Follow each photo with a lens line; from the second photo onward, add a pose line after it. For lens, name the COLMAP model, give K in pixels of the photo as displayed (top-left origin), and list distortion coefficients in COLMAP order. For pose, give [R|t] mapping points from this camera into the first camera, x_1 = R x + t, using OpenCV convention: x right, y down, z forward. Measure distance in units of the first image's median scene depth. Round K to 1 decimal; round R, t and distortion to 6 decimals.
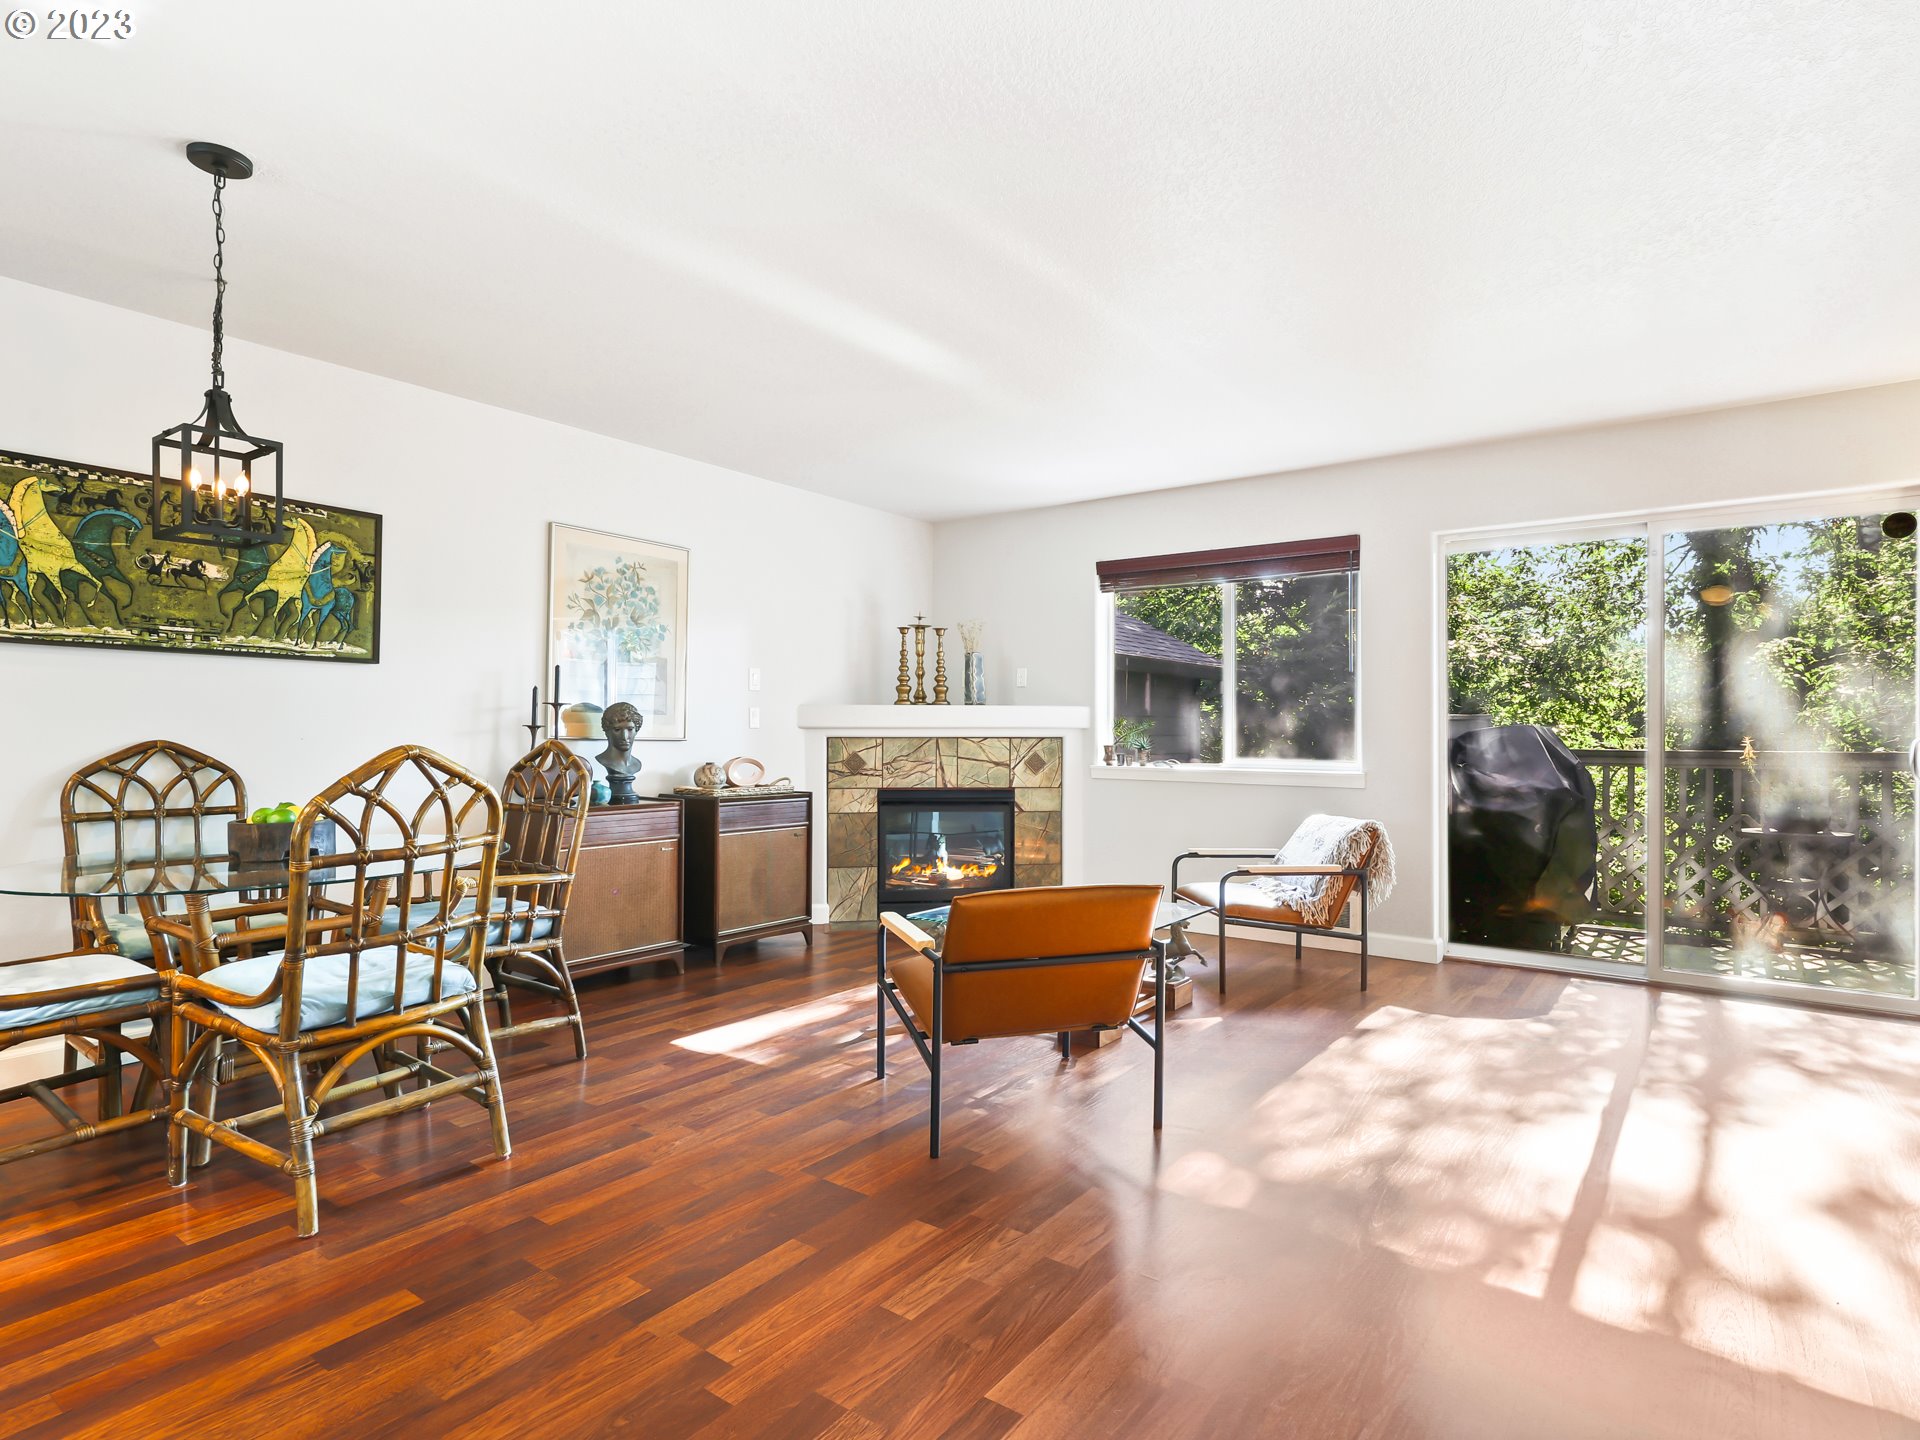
lens RADIAL K [[1010.0, 0, 954.9], [0, 1010.0, 726.9], [0, 0, 1]] dist [-0.003600, -0.000036]
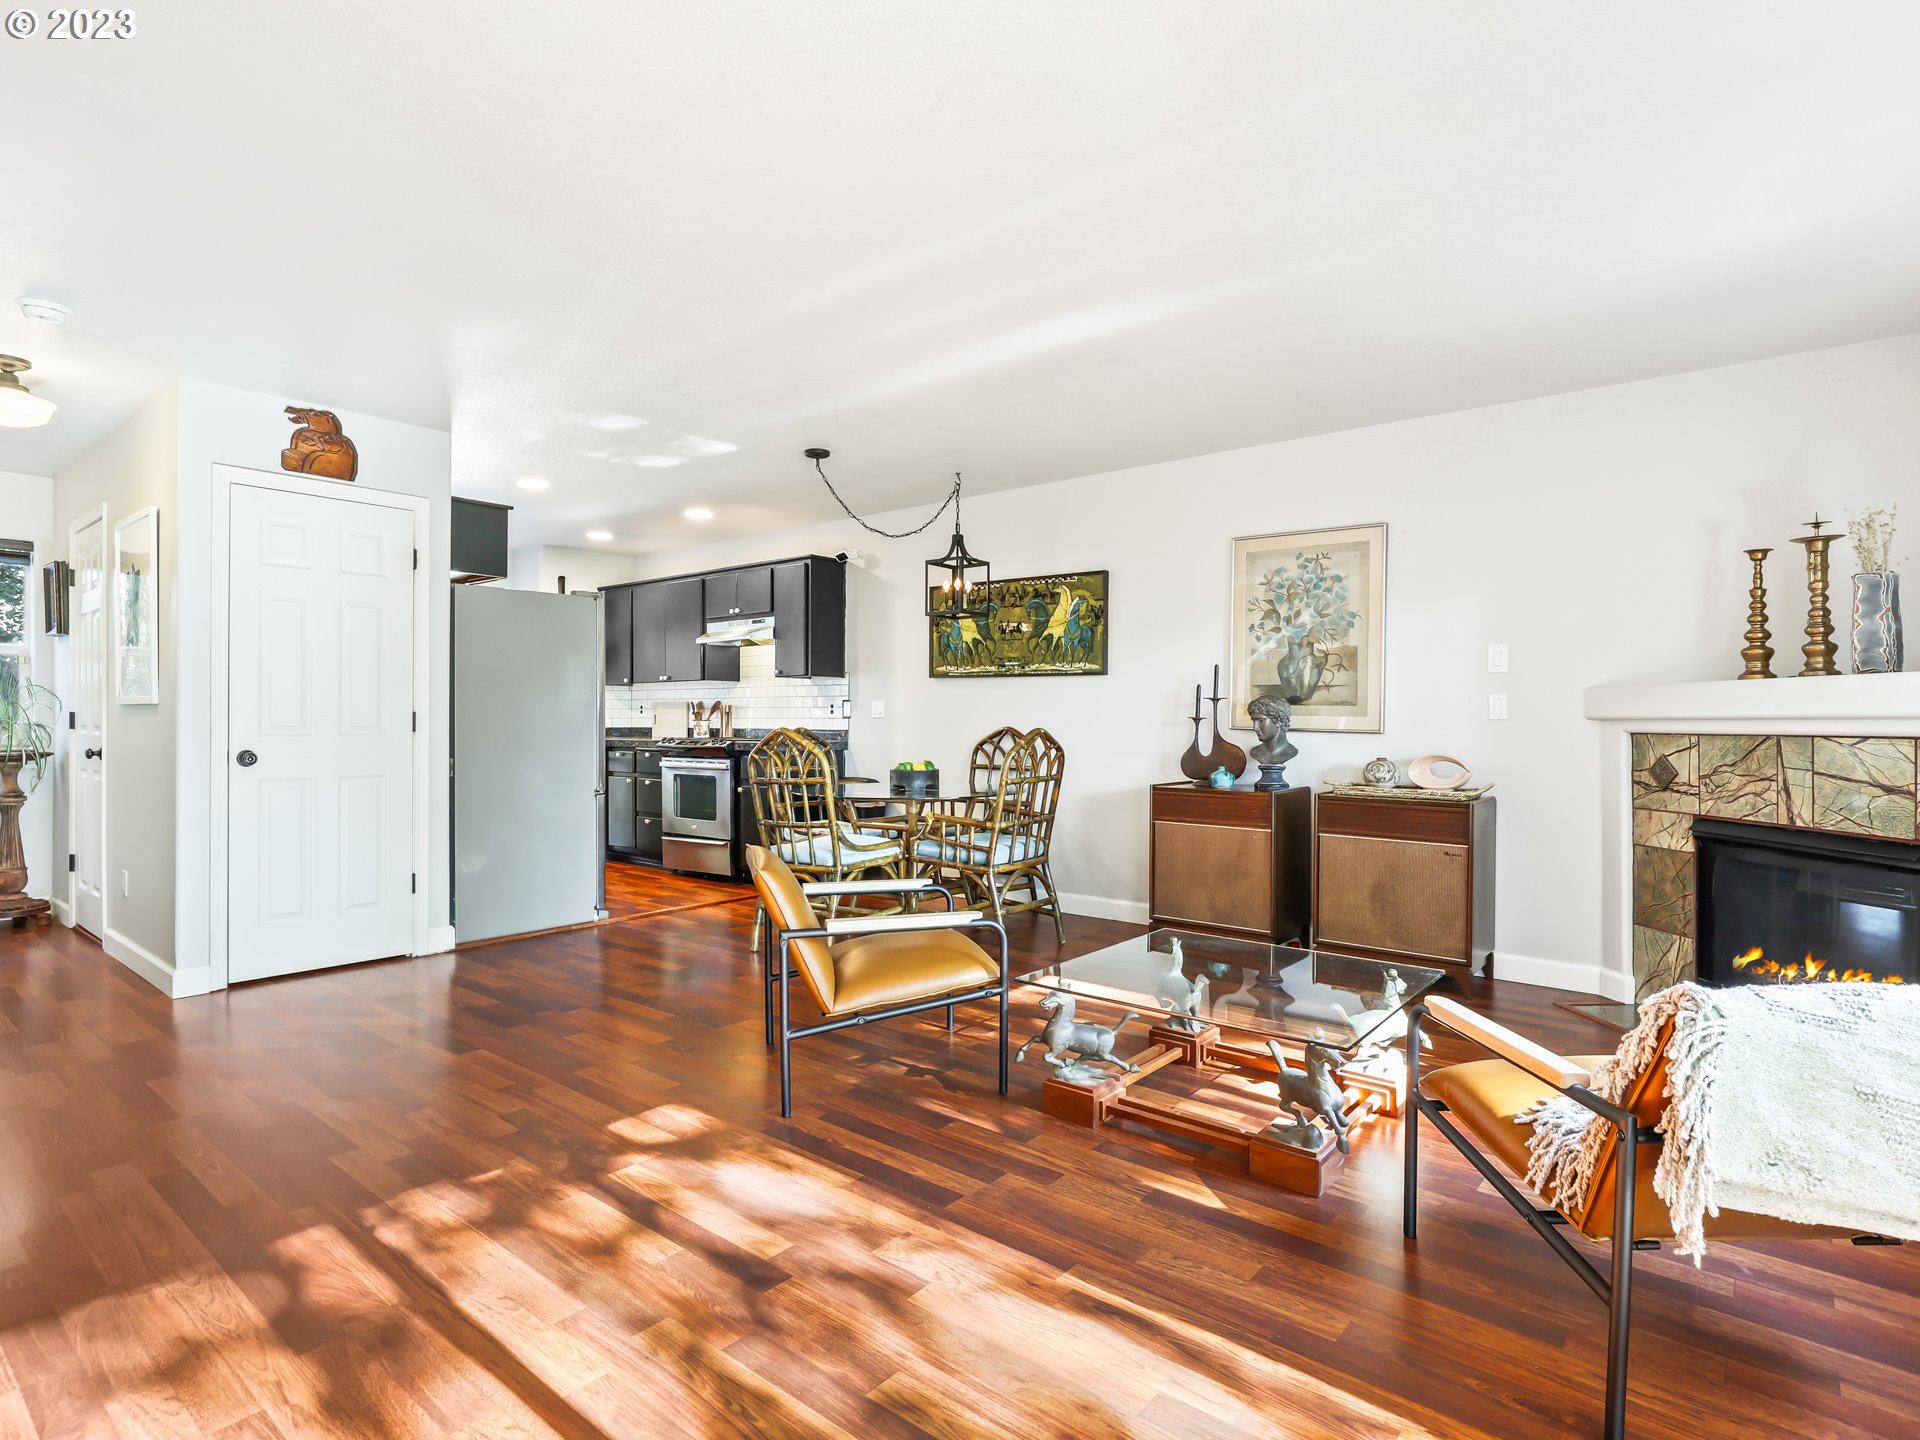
lens RADIAL K [[1010.0, 0, 986.5], [0, 1010.0, 706.4], [0, 0, 1]] dist [-0.003600, -0.000036]
pose [[-0.029221, -0.014923, -0.999462, 0.909923], [0.000476, 0.999888, -0.014944, 0.003732], [0.999573, -0.000912, -0.029210, 0.925134]]
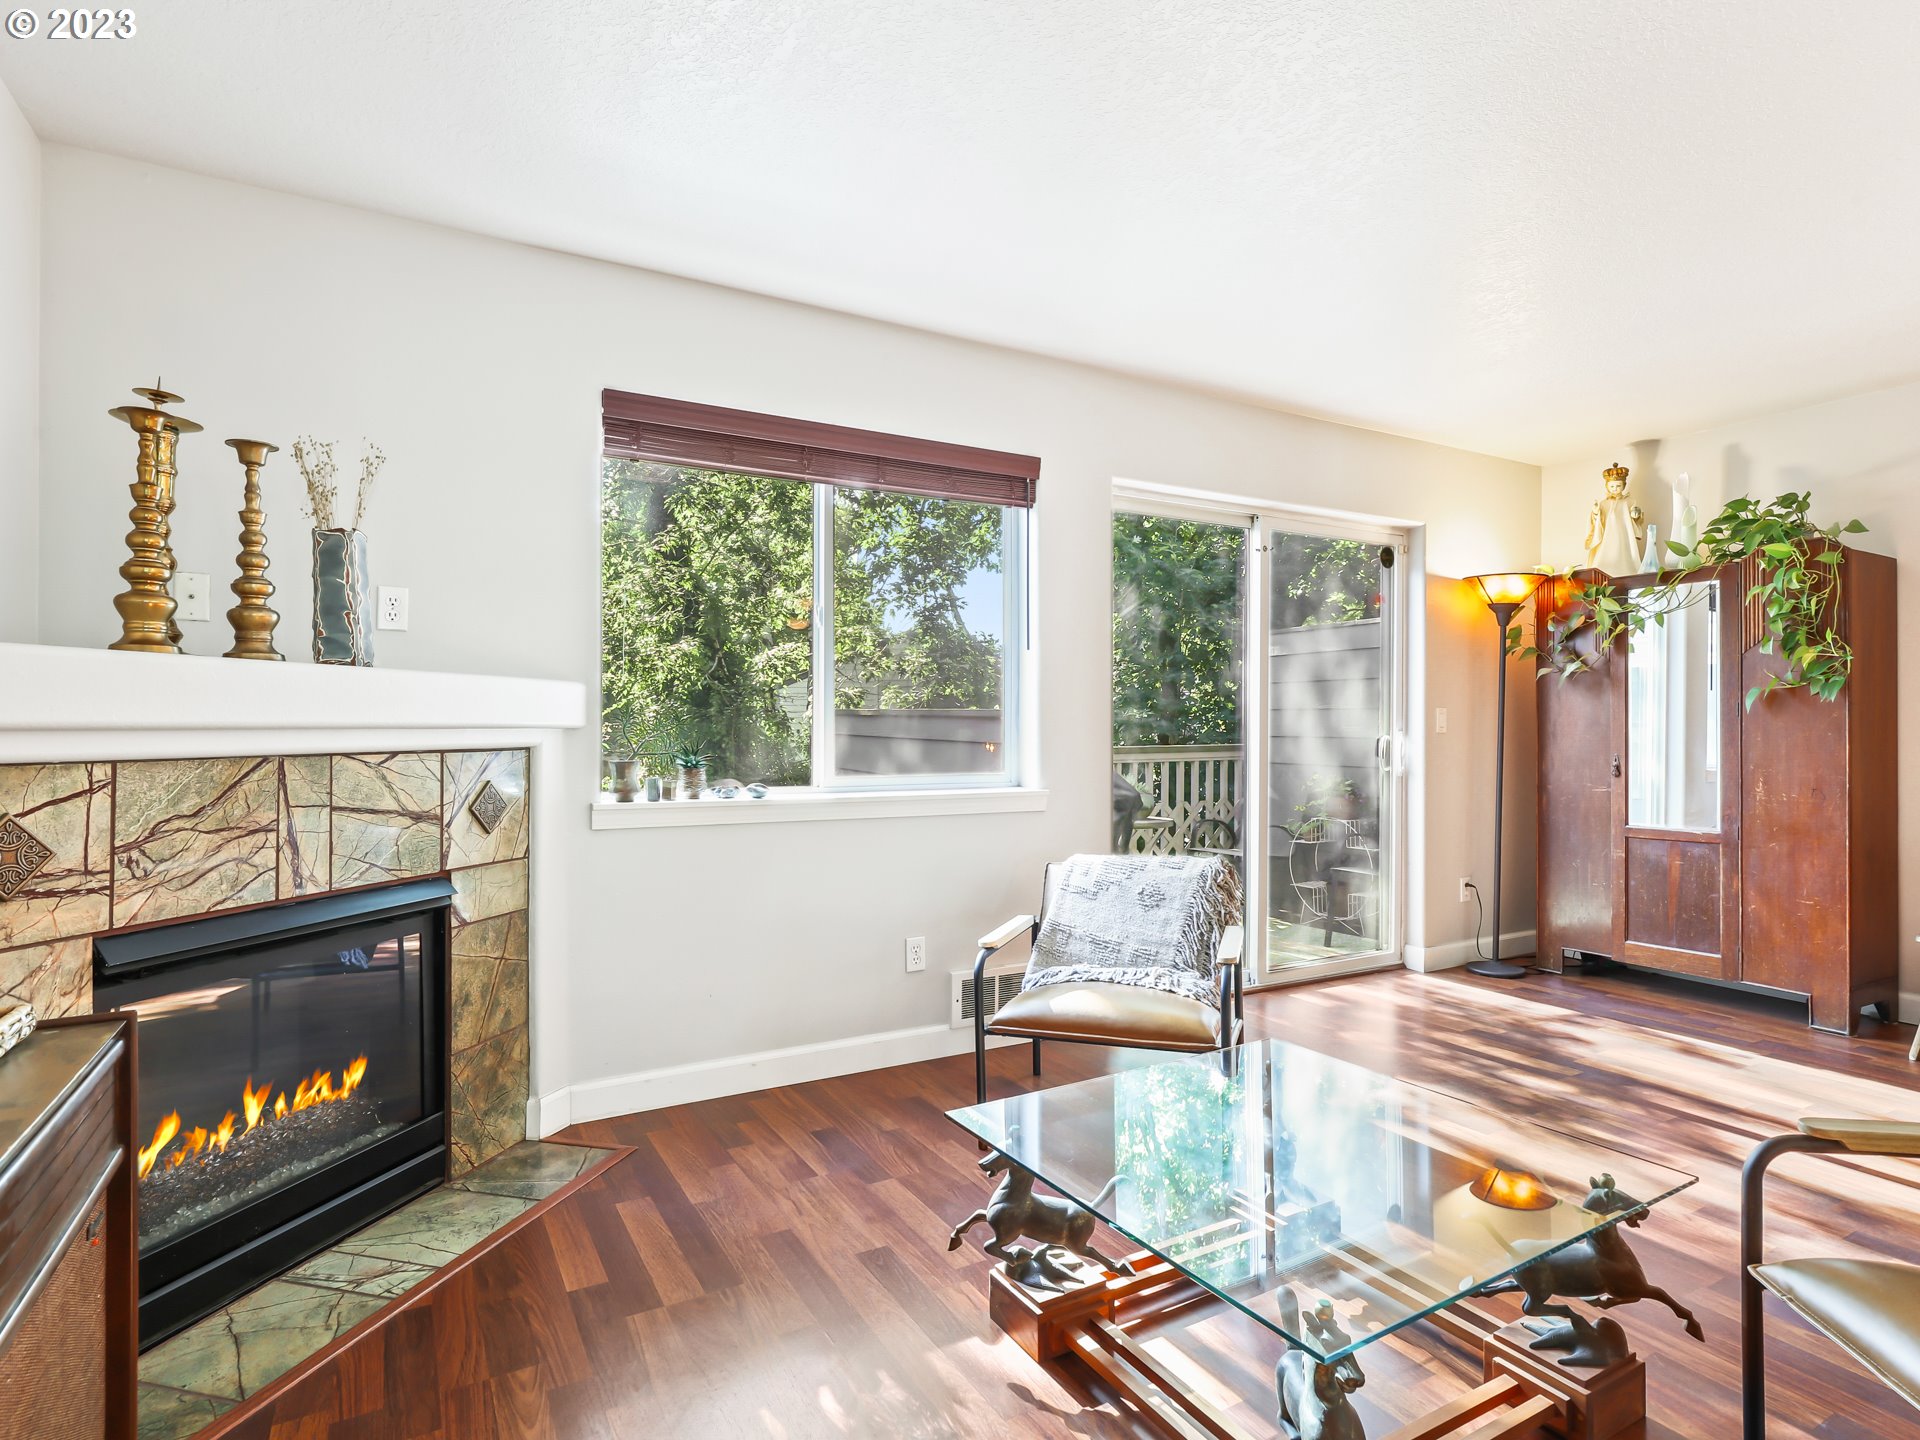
lens RADIAL K [[1010.0, 0, 954.7], [0, 1010.0, 733.0], [0, 0, 1]] dist [-0.003600, -0.000036]
pose [[0.420008, -0.004975, 0.907507, -0.379286], [-0.005335, 0.999954, 0.007951, -0.002016], [-0.907505, -0.008181, 0.419962, 1.044115]]
